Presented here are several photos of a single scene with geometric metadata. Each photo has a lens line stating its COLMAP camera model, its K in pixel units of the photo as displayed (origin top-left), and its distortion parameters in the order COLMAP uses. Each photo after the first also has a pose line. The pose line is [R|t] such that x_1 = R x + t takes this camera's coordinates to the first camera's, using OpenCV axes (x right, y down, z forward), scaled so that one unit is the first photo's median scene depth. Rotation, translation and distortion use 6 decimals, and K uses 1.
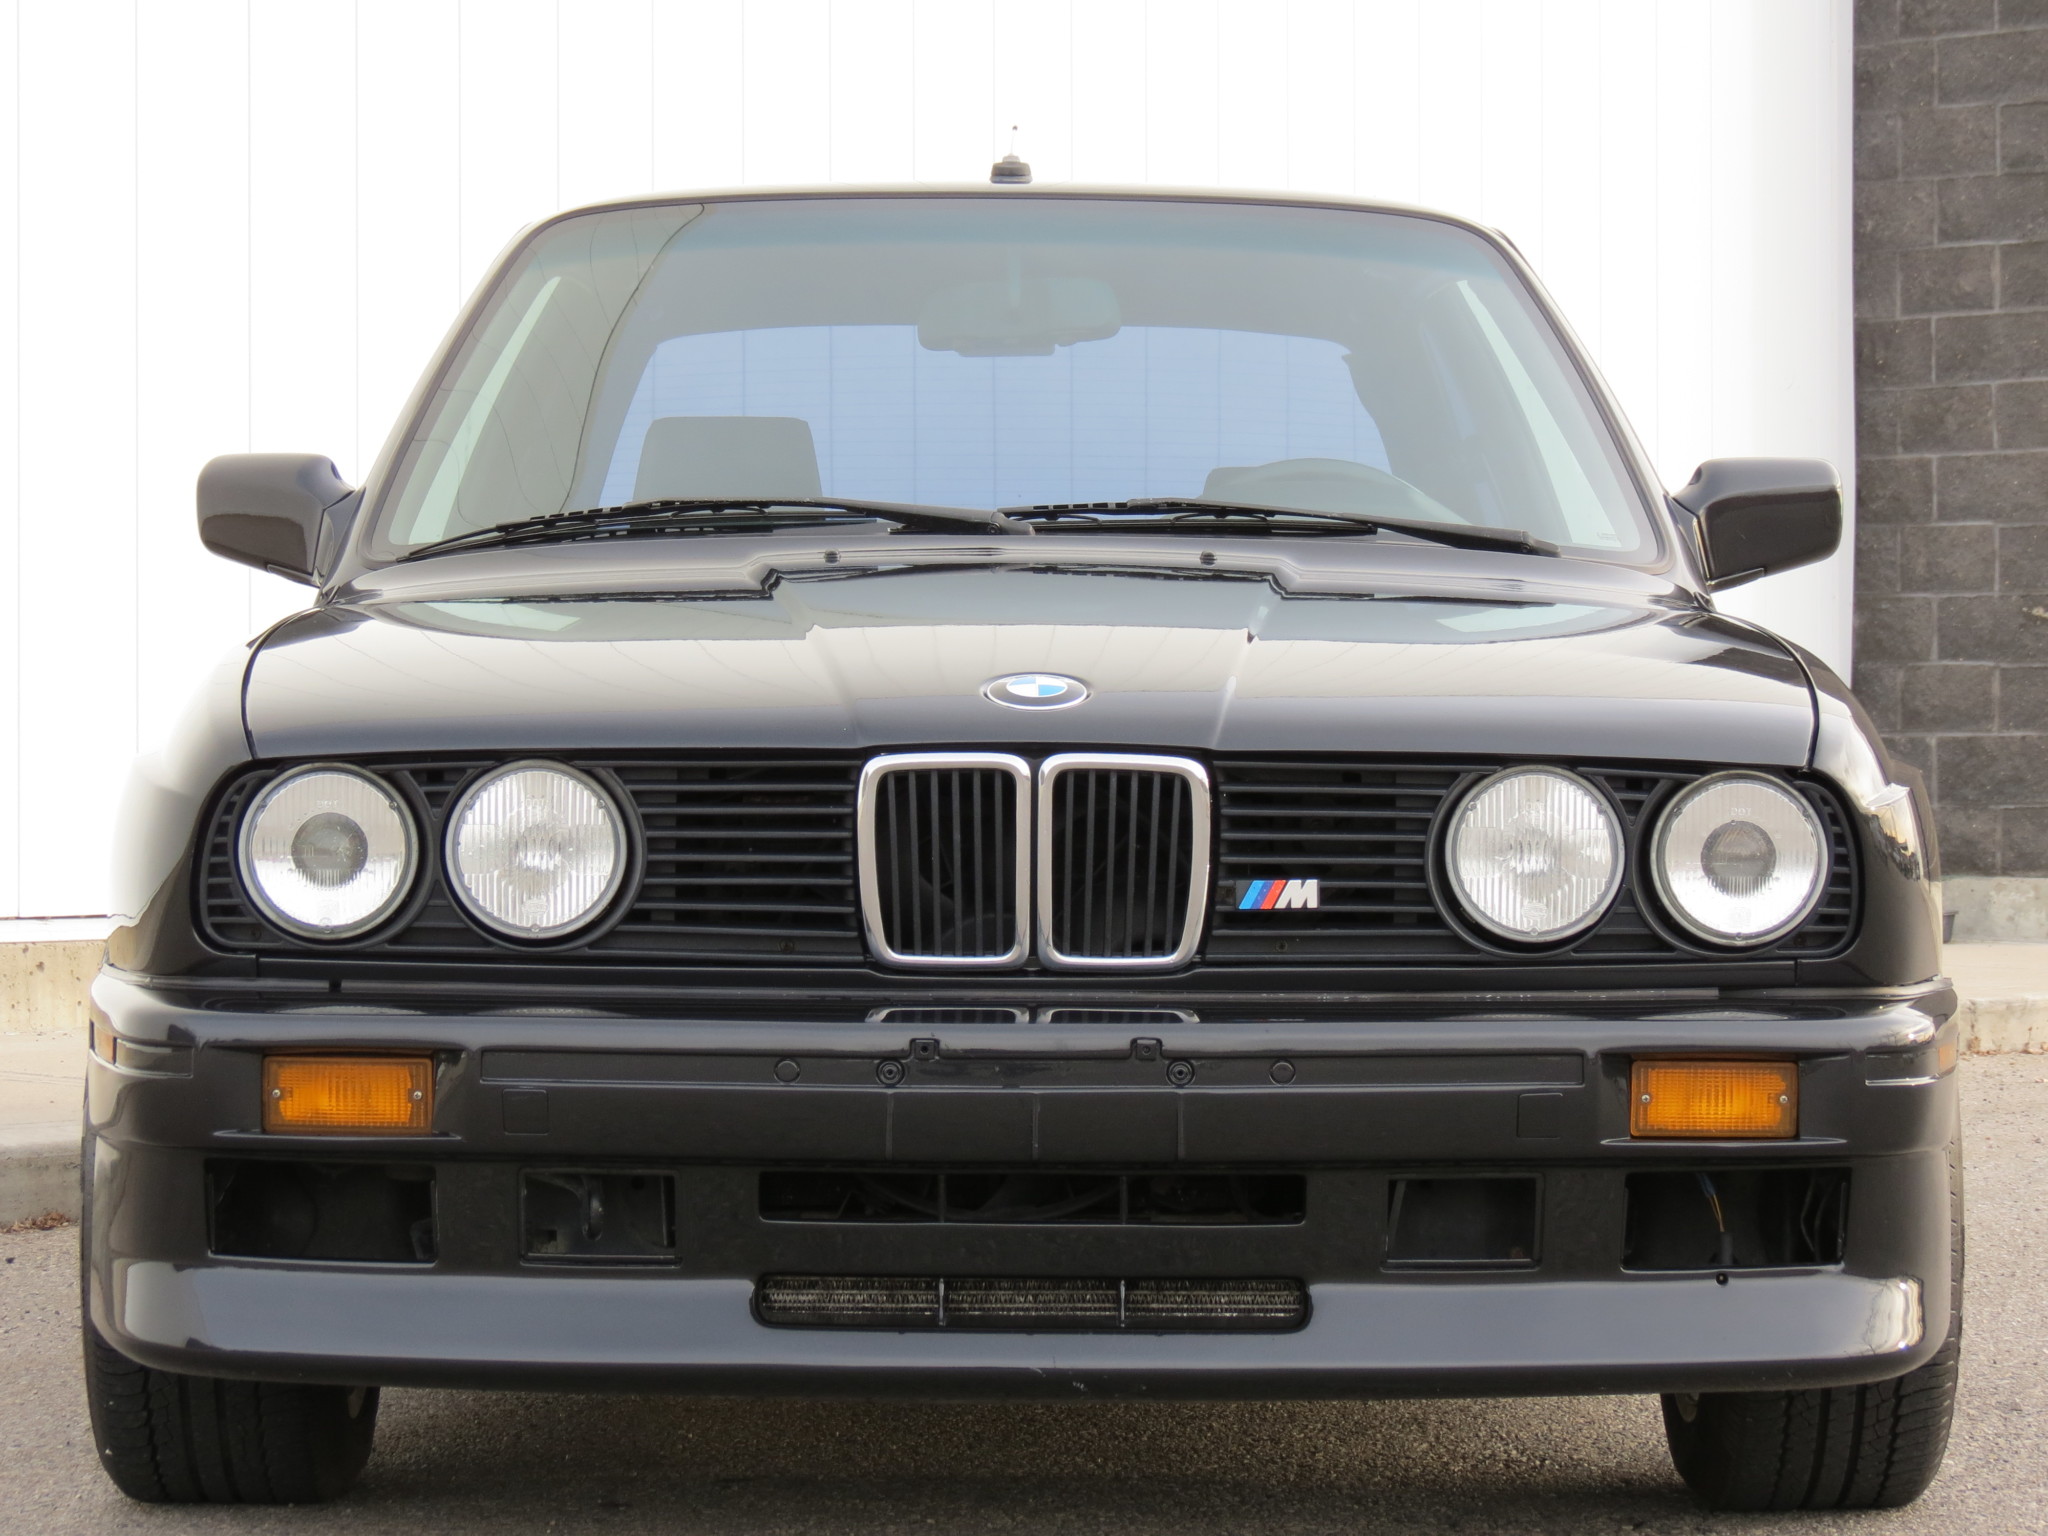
lens RADIAL K [[5501.6, 0, 1038.9], [0, 5501.6, 775.4], [0, 0, 1]] dist [-0.024600, 0.000000]
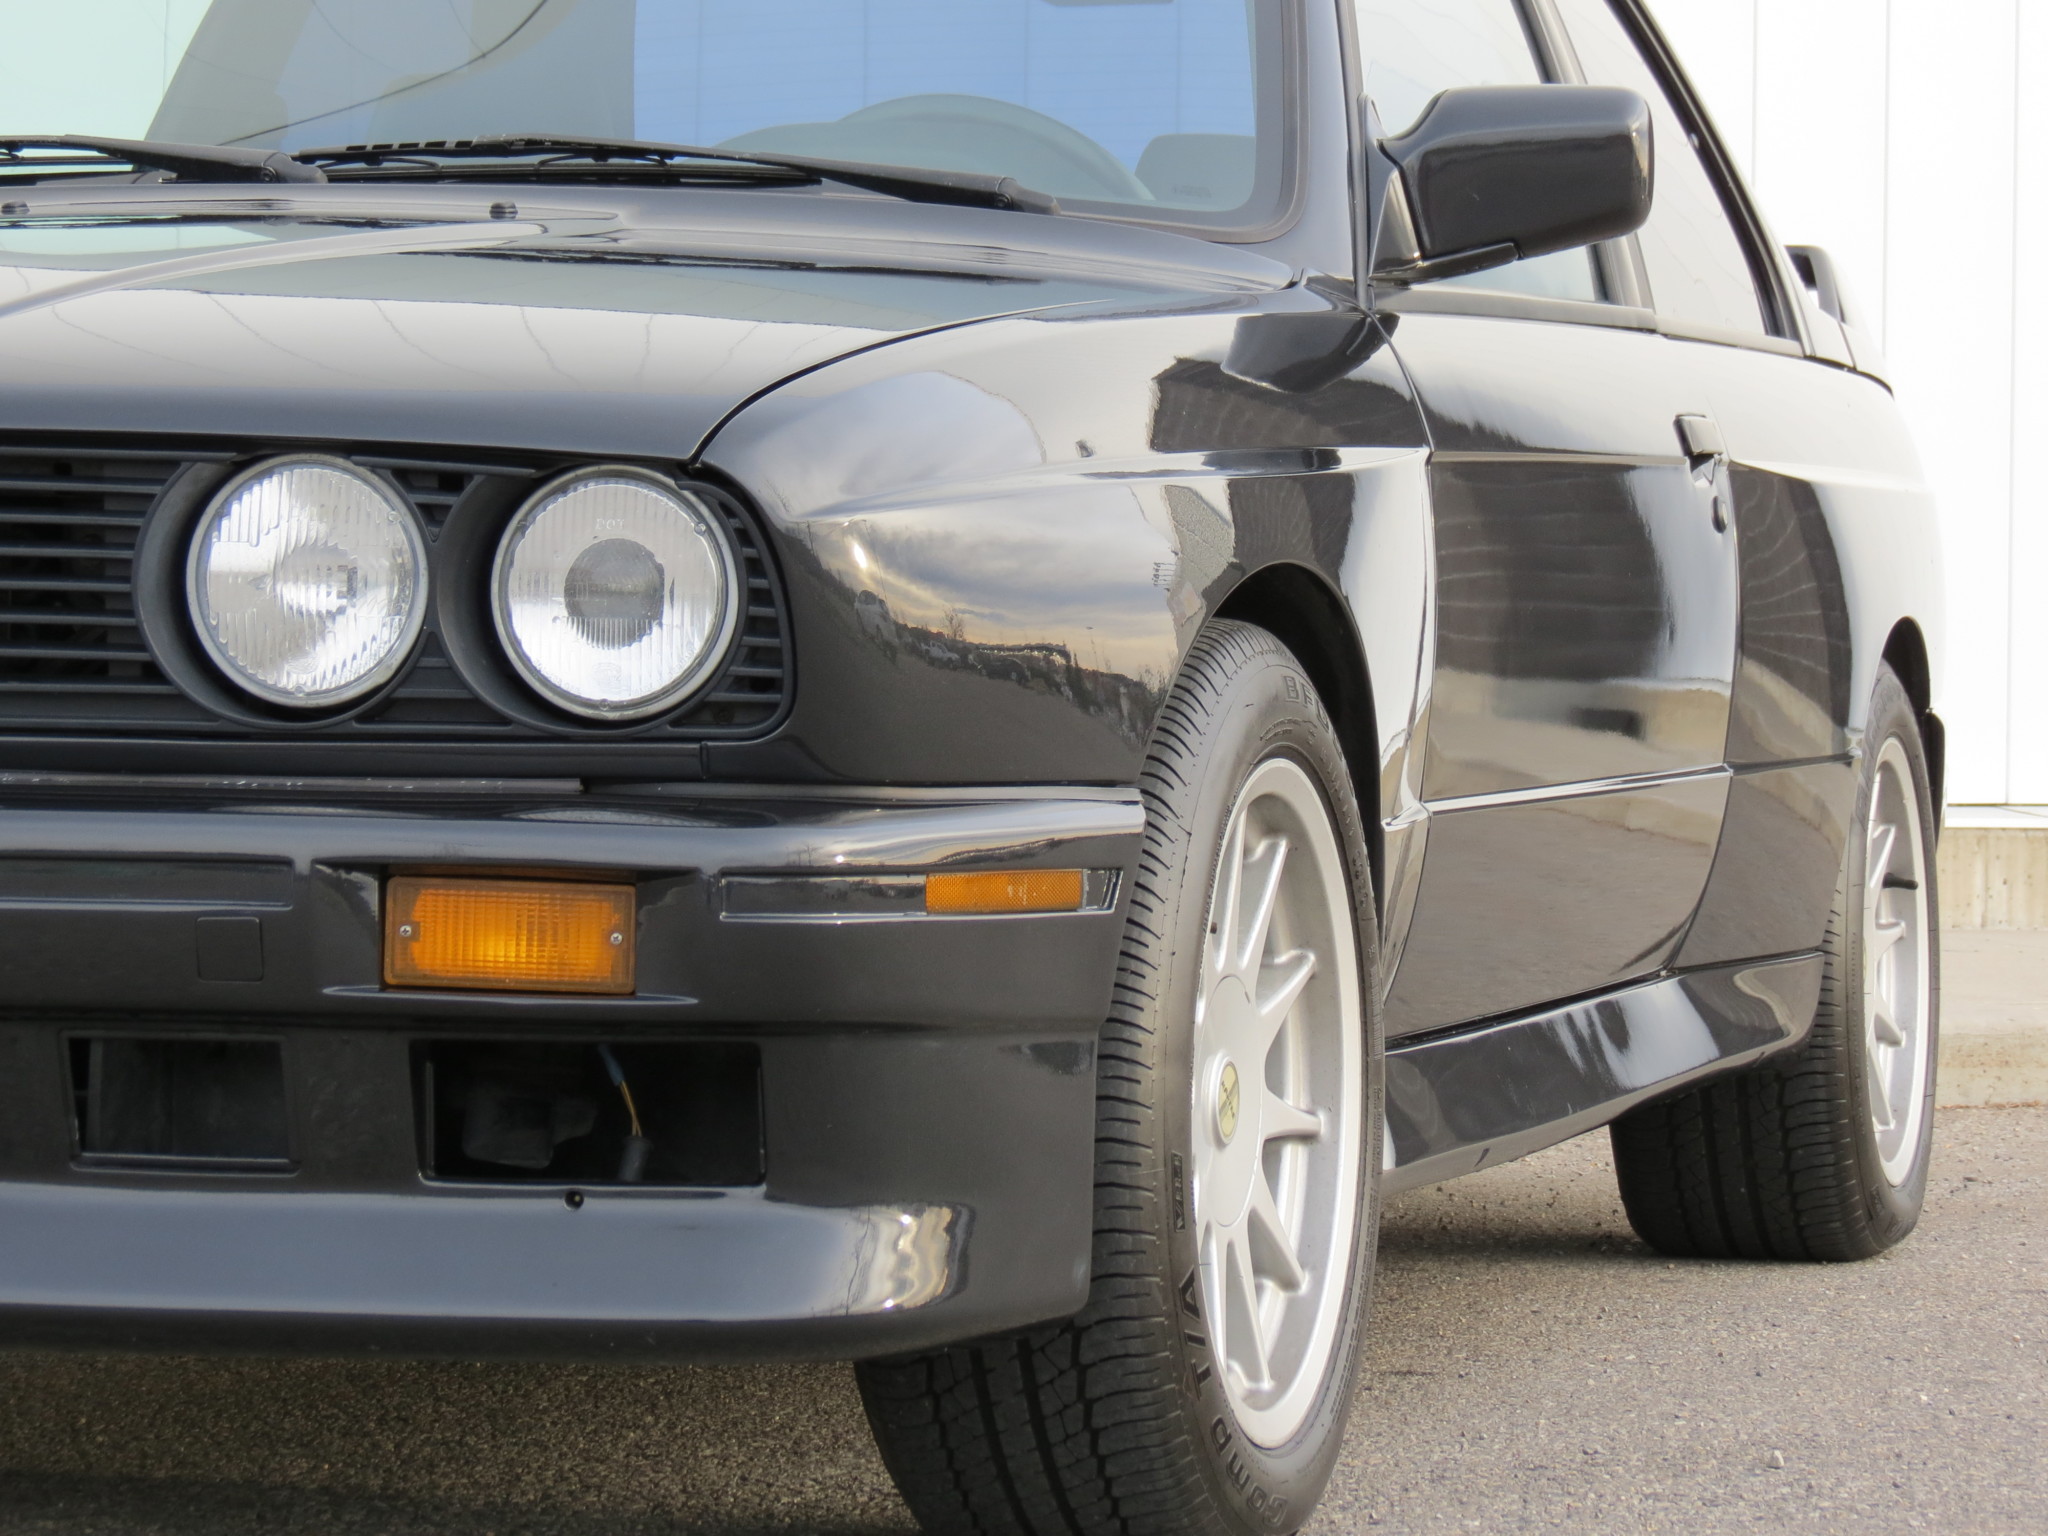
lens RADIAL K [[7203.3, 0, 1134.6], [0, 7203.3, 735.1], [0, 0, 1]] dist [0.029018, 0.000000]
pose [[0.962093, 0.015989, -0.272251, 0.441276], [-0.015883, 0.999870, 0.002591, 0.029924], [0.272257, 0.001831, 0.962223, 0.148172]]
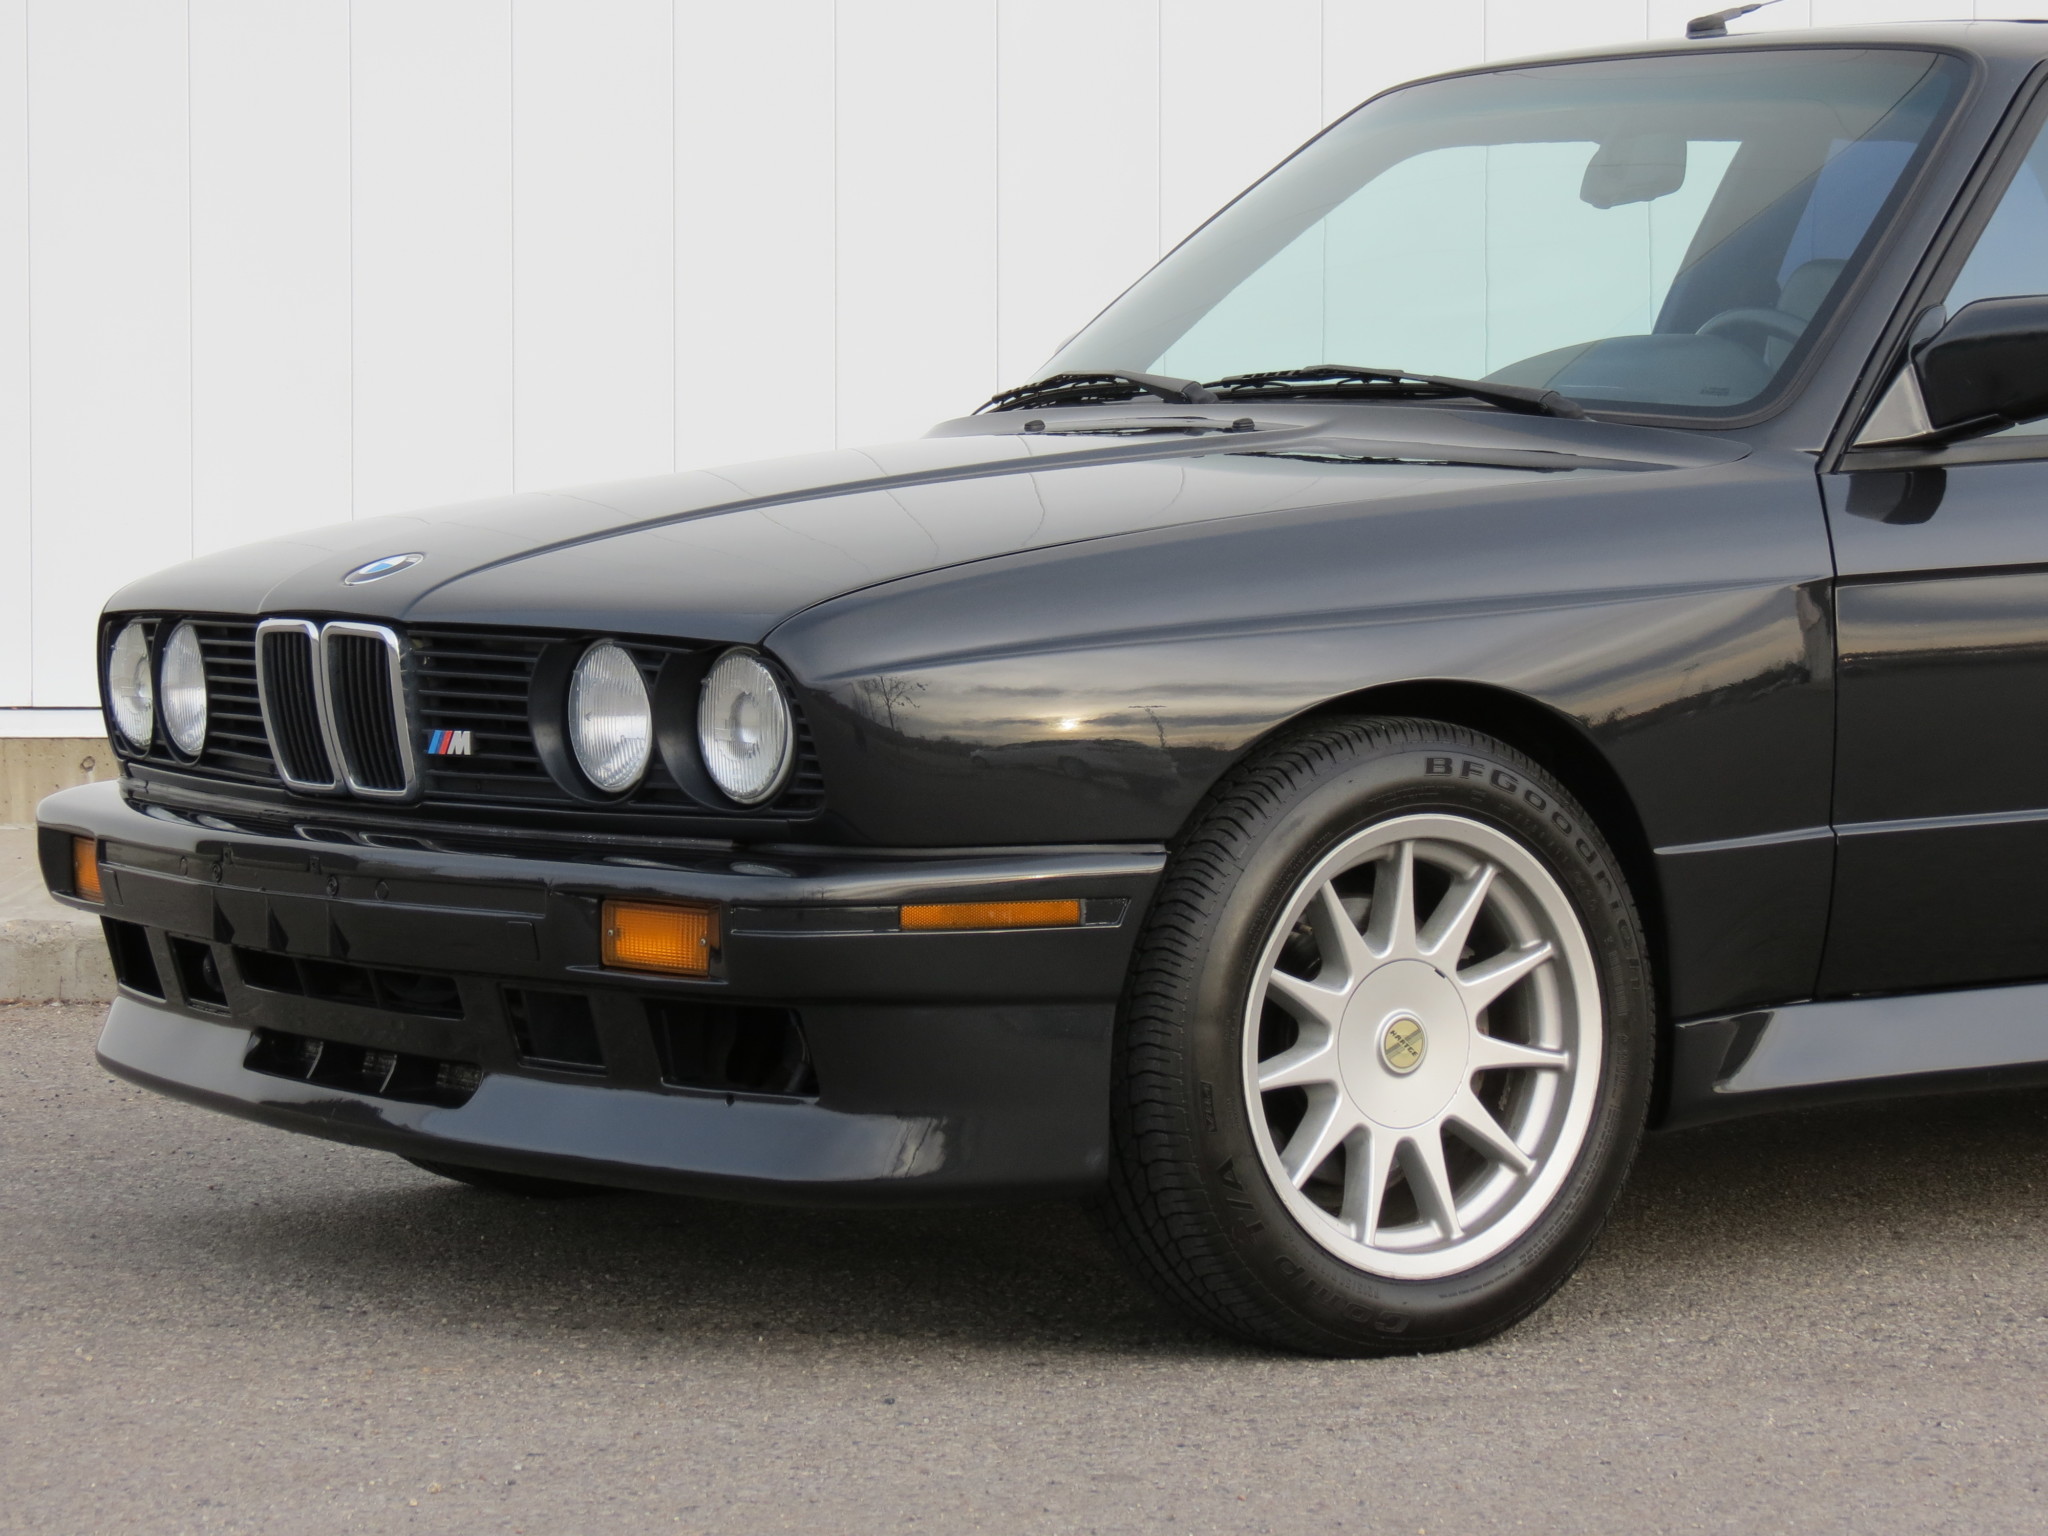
lens RADIAL K [[5937.9, 0, 1032.1], [0, 5937.9, 764.5], [0, 0, 1]] dist [-0.158102, 0.000000]
pose [[0.583223, 0.039073, -0.811372, 1.145430], [-0.000730, 0.998867, 0.047577, -0.034354], [0.812312, -0.027156, 0.582591, 0.351388]]
